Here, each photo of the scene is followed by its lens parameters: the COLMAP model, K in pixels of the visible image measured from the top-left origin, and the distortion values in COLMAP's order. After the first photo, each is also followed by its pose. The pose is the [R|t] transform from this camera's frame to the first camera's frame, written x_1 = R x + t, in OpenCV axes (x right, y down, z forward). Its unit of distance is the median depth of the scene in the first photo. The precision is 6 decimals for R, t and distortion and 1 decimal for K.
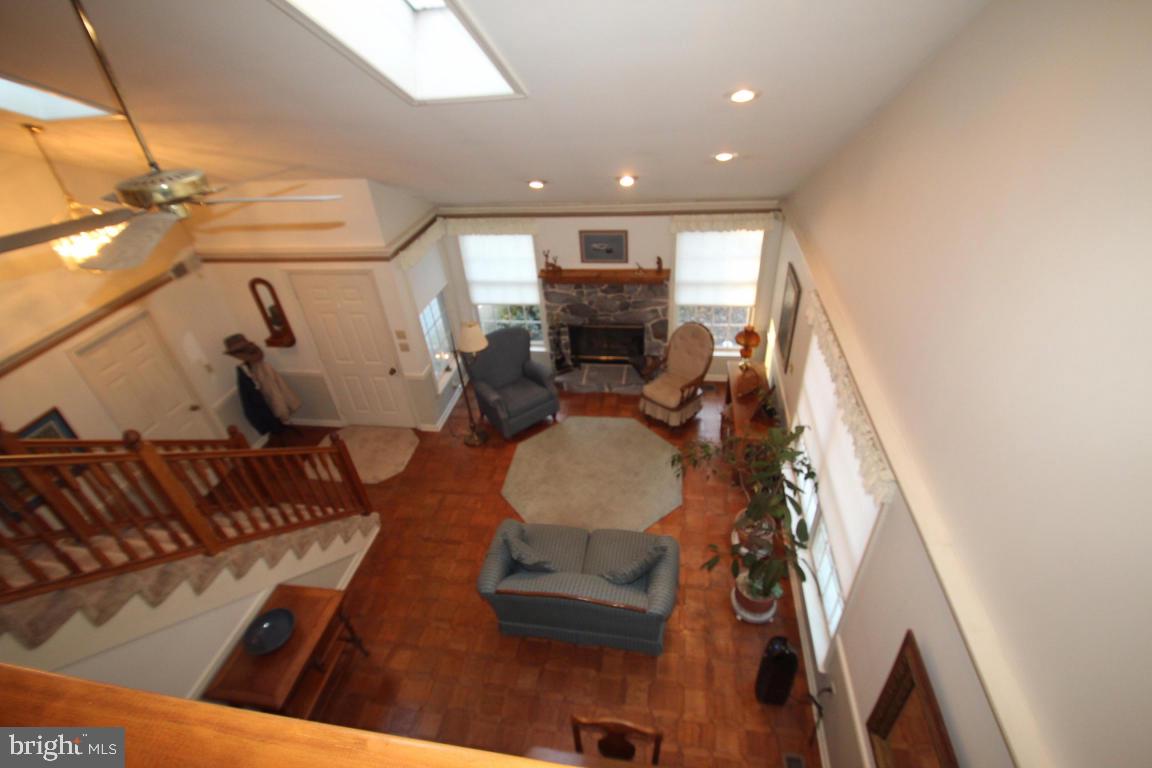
lens RADIAL K [[539.6, 0, 581.1], [0, 539.6, 375.5], [0, 0, 1]] dist [0.000976, 0.000122]
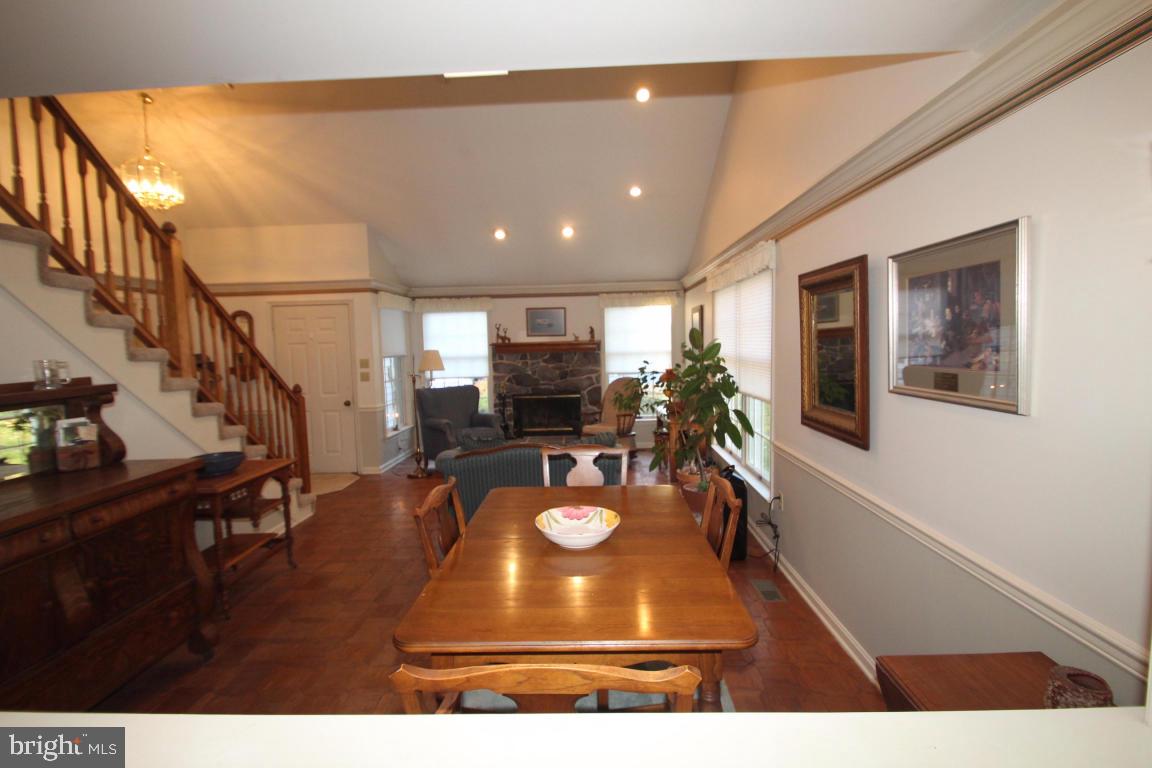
lens RADIAL K [[540.3, 0, 578.1], [0, 540.3, 378.5], [0, 0, 1]] dist [0.010333, -0.015426]
pose [[0.990708, 0.035182, 0.131378, -0.040761], [0.037129, 0.859312, -0.510102, 0.478818], [-0.130841, 0.510240, 0.850021, 0.016478]]
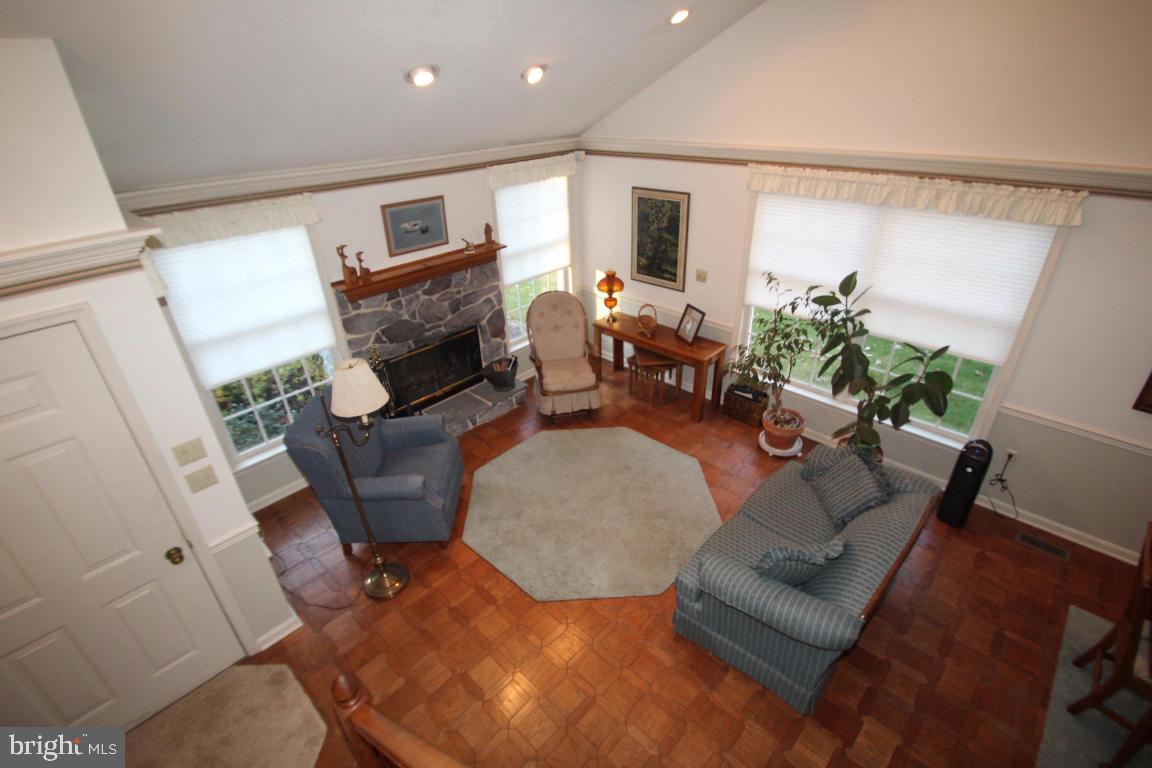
lens RADIAL K [[539.6, 0, 581.1], [0, 539.6, 375.5], [0, 0, 1]] dist [0.000976, 0.000122]
pose [[0.559865, -0.344334, 0.753648, -0.416378], [0.460191, 0.885599, 0.062758, -0.011907], [-0.689040, 0.311686, 0.654275, 0.439811]]
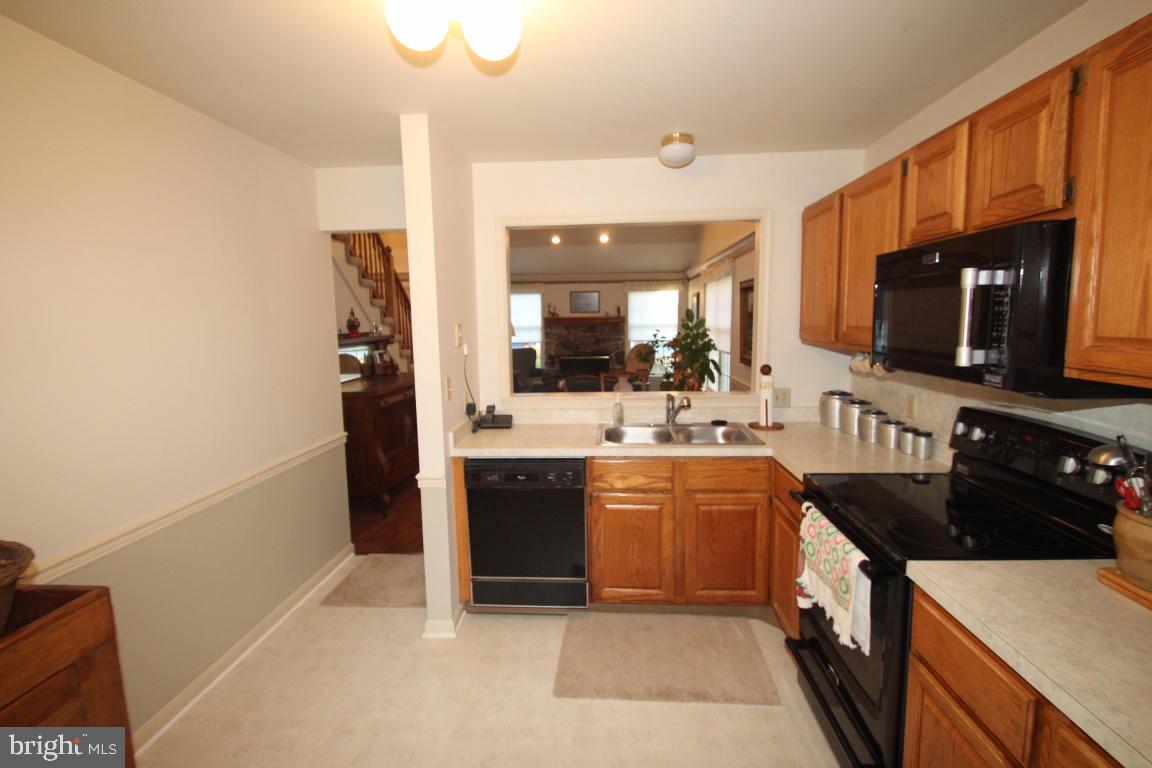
lens RADIAL K [[540.3, 0, 578.1], [0, 540.3, 378.5], [0, 0, 1]] dist [0.010333, -0.015426]
pose [[0.993190, 0.043826, 0.107944, -0.140697], [0.012450, 0.881310, -0.472375, 0.718405], [-0.115834, 0.470502, 0.874763, -0.318774]]
